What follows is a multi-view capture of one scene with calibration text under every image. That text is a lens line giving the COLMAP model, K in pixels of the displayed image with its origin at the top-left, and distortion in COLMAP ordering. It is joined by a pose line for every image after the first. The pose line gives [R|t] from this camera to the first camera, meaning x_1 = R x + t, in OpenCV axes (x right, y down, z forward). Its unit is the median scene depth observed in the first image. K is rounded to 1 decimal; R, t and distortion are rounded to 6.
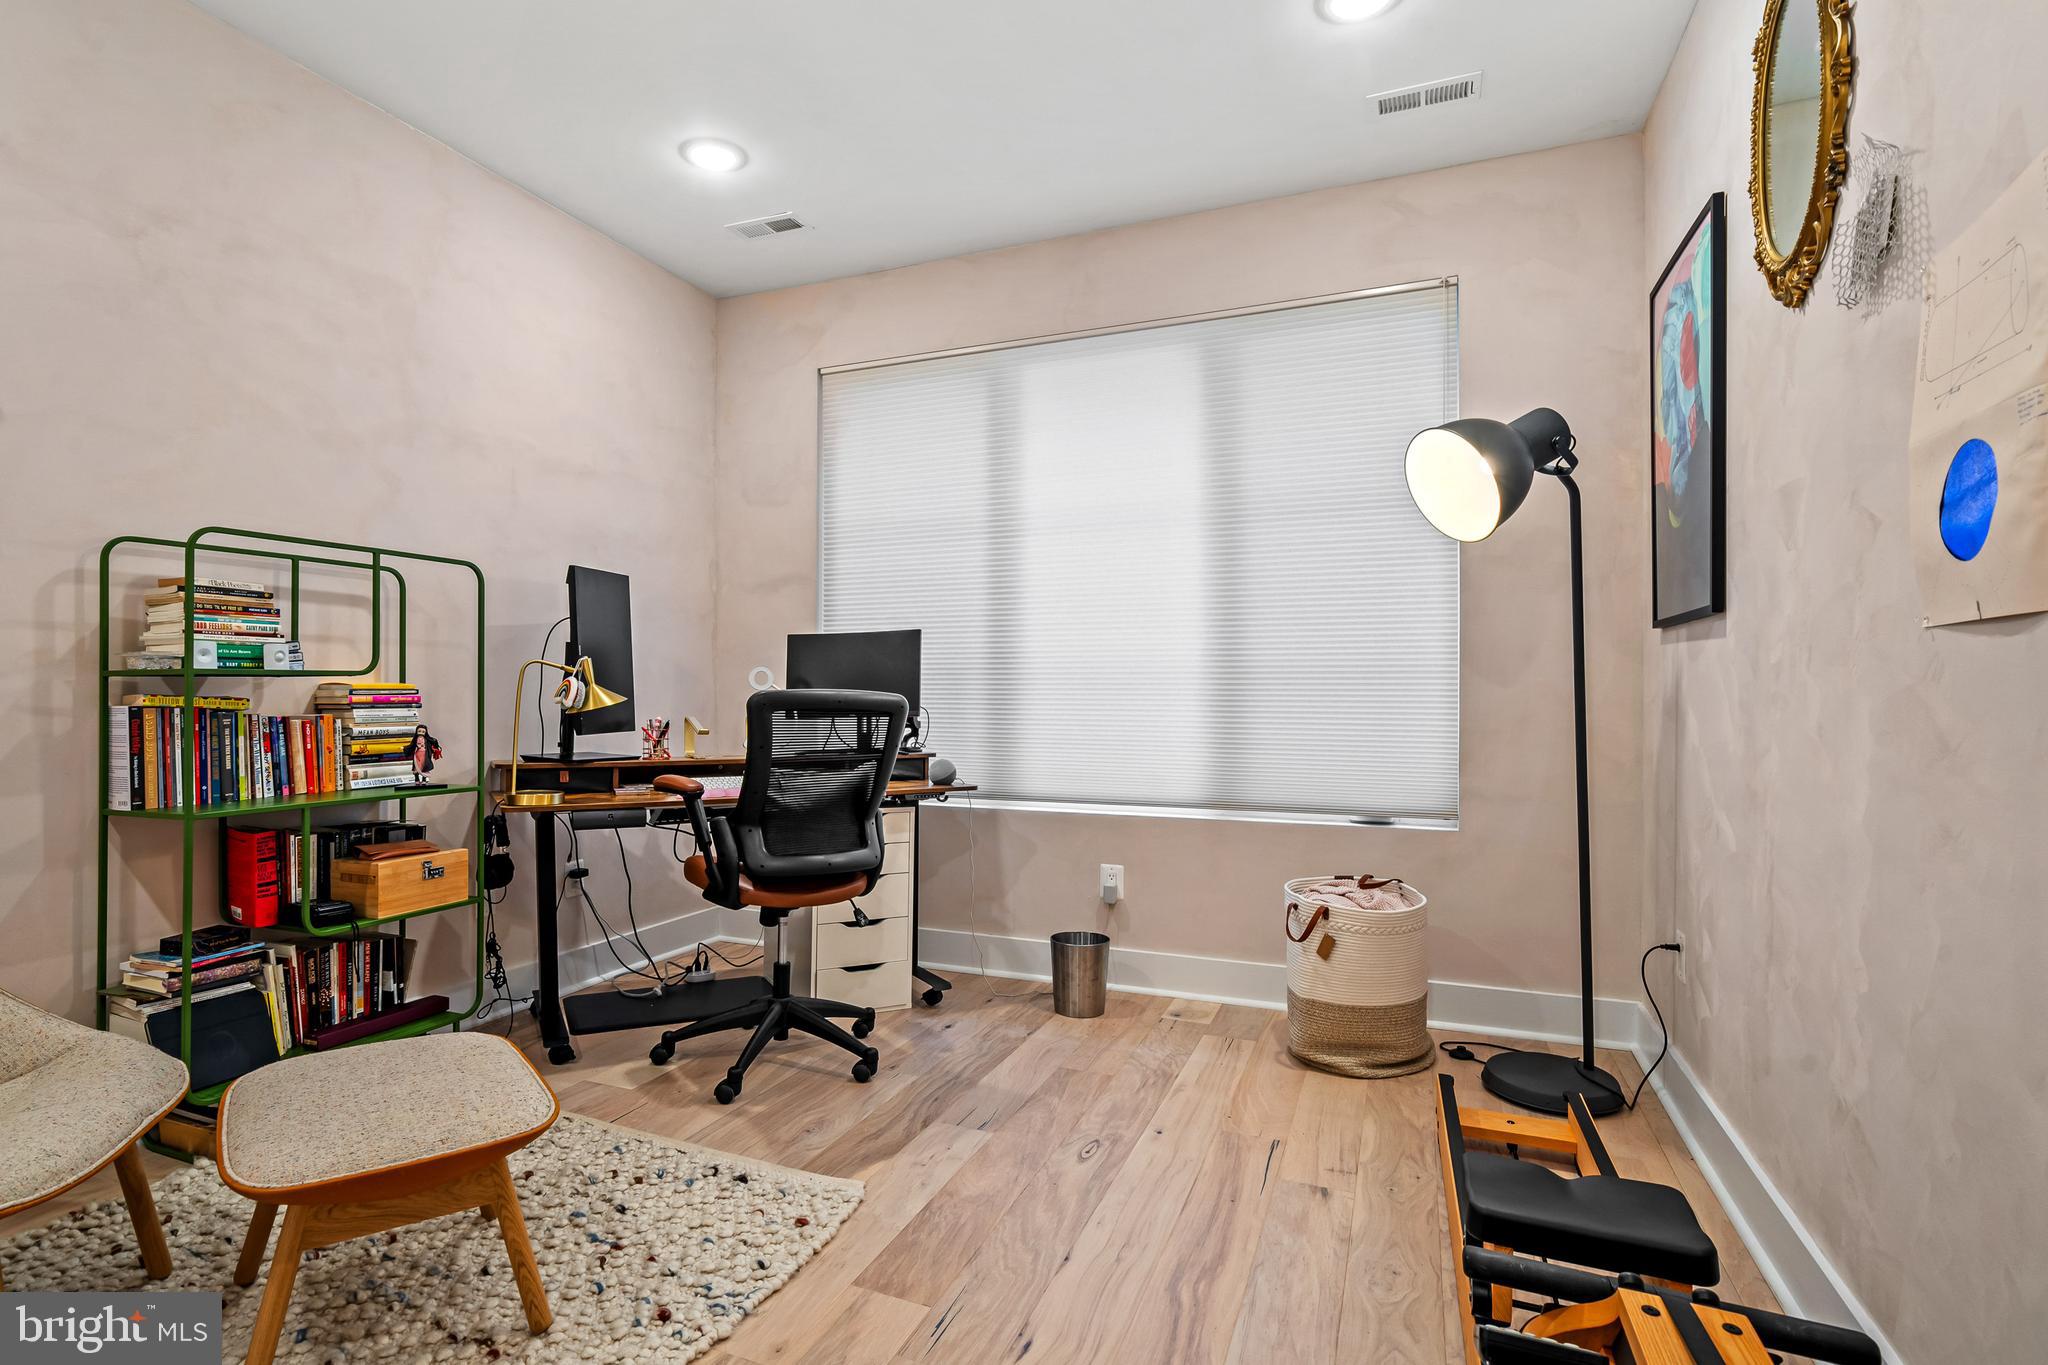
lens RADIAL K [[968.1, 0, 1019.5], [0, 968.1, 686.4], [0, 0, 1]] dist [0.000945, 0.000415]
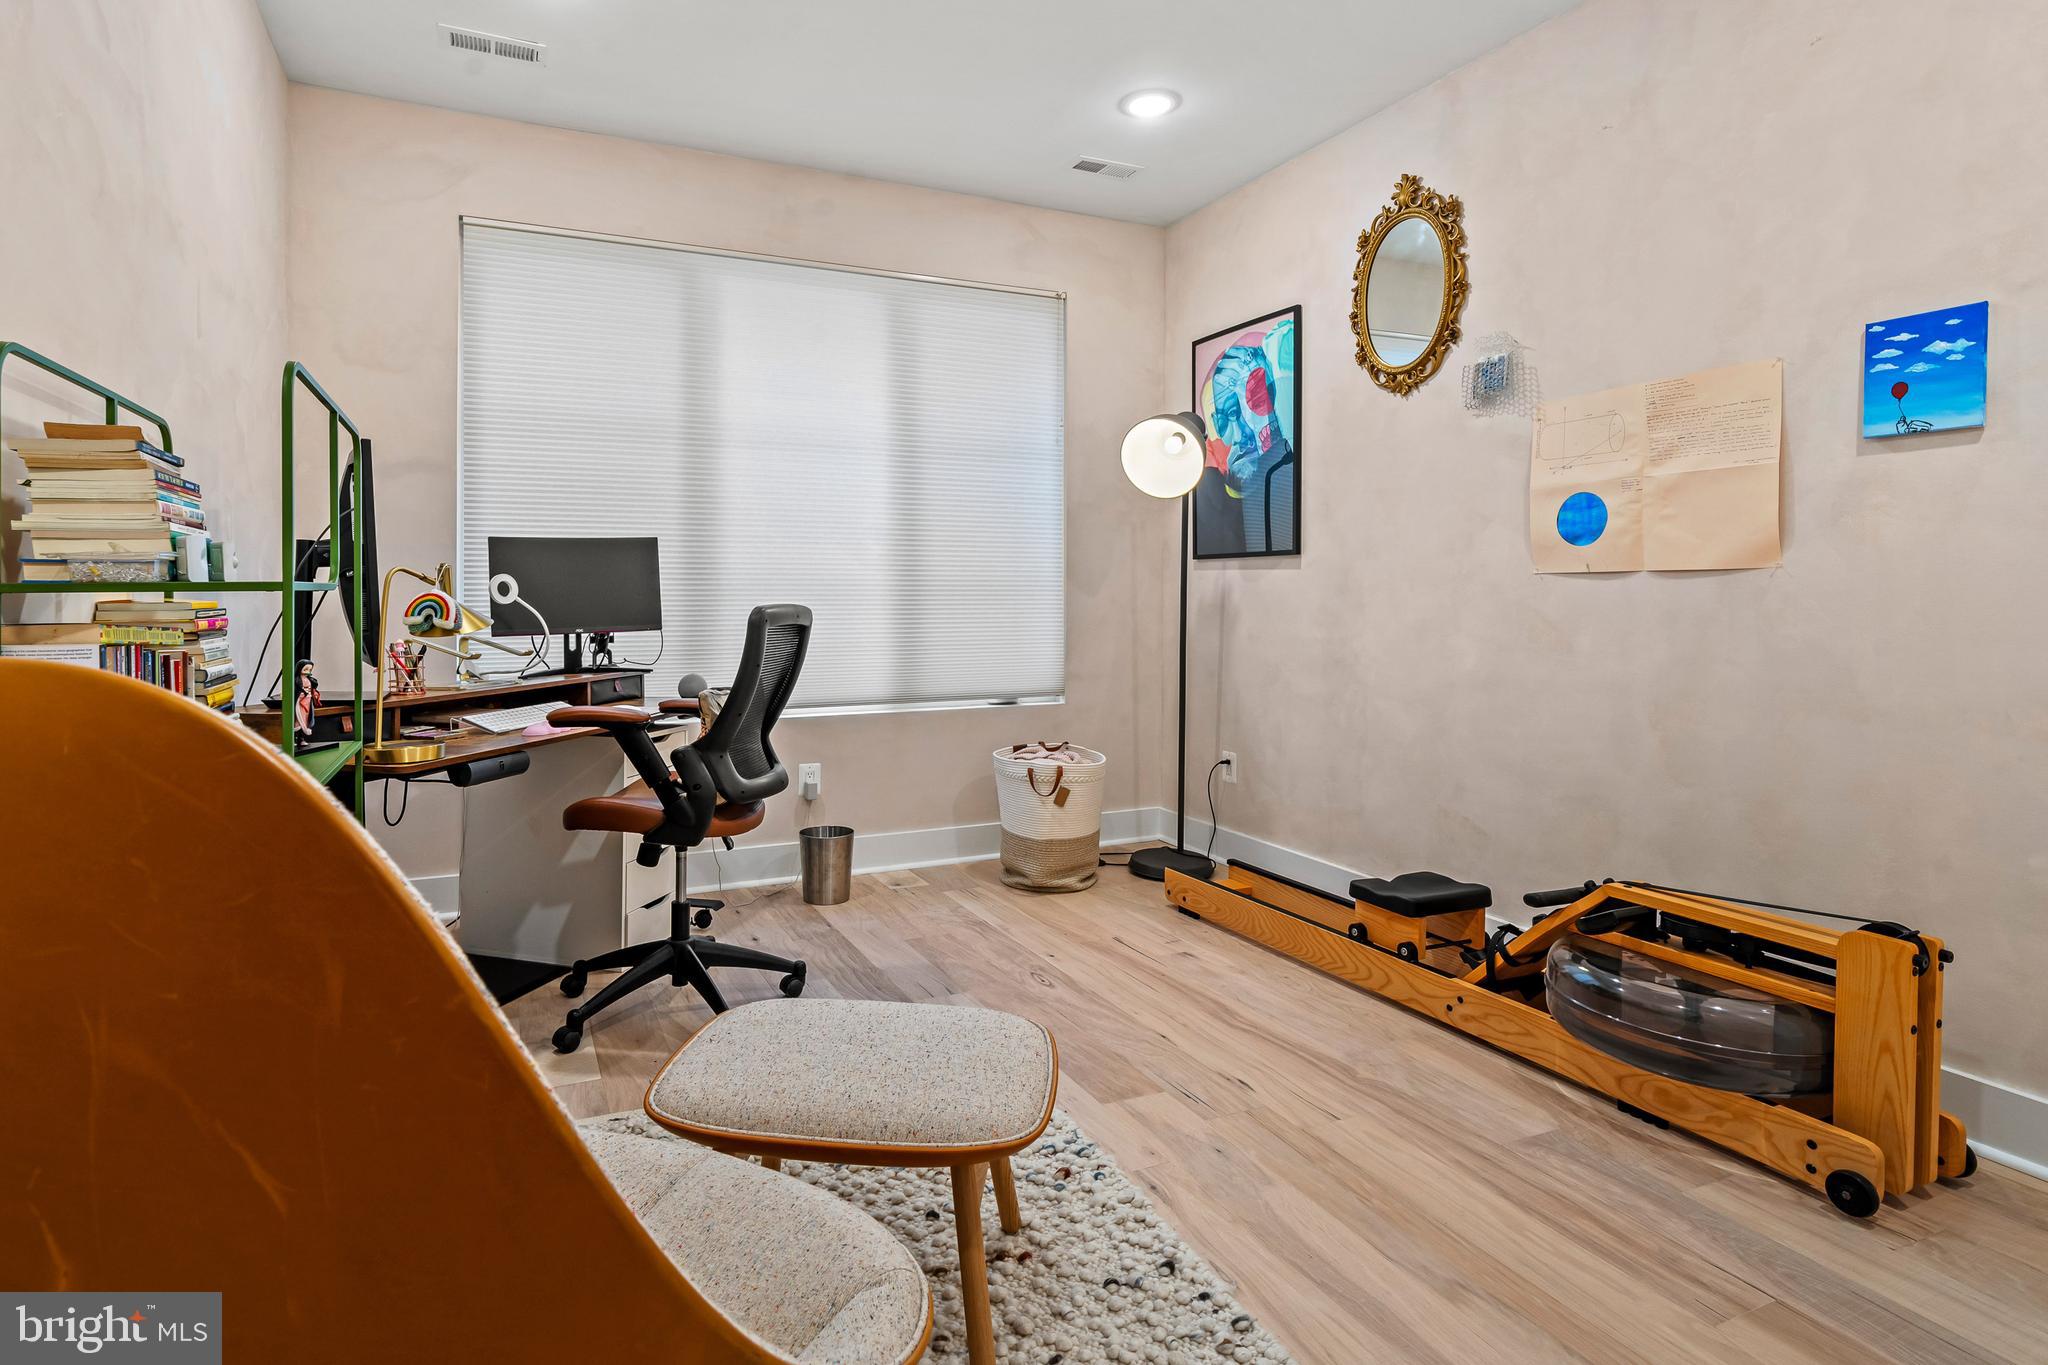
lens RADIAL K [[968.1, 0, 921.1], [0, 968.1, 599.8], [0, 0, 1]] dist [0.000945, 0.000415]
pose [[0.726144, -0.005675, 0.687519, -0.720077], [-0.000746, 0.999959, 0.009042, -0.009582], [-0.687542, -0.007079, 0.726110, 0.181531]]
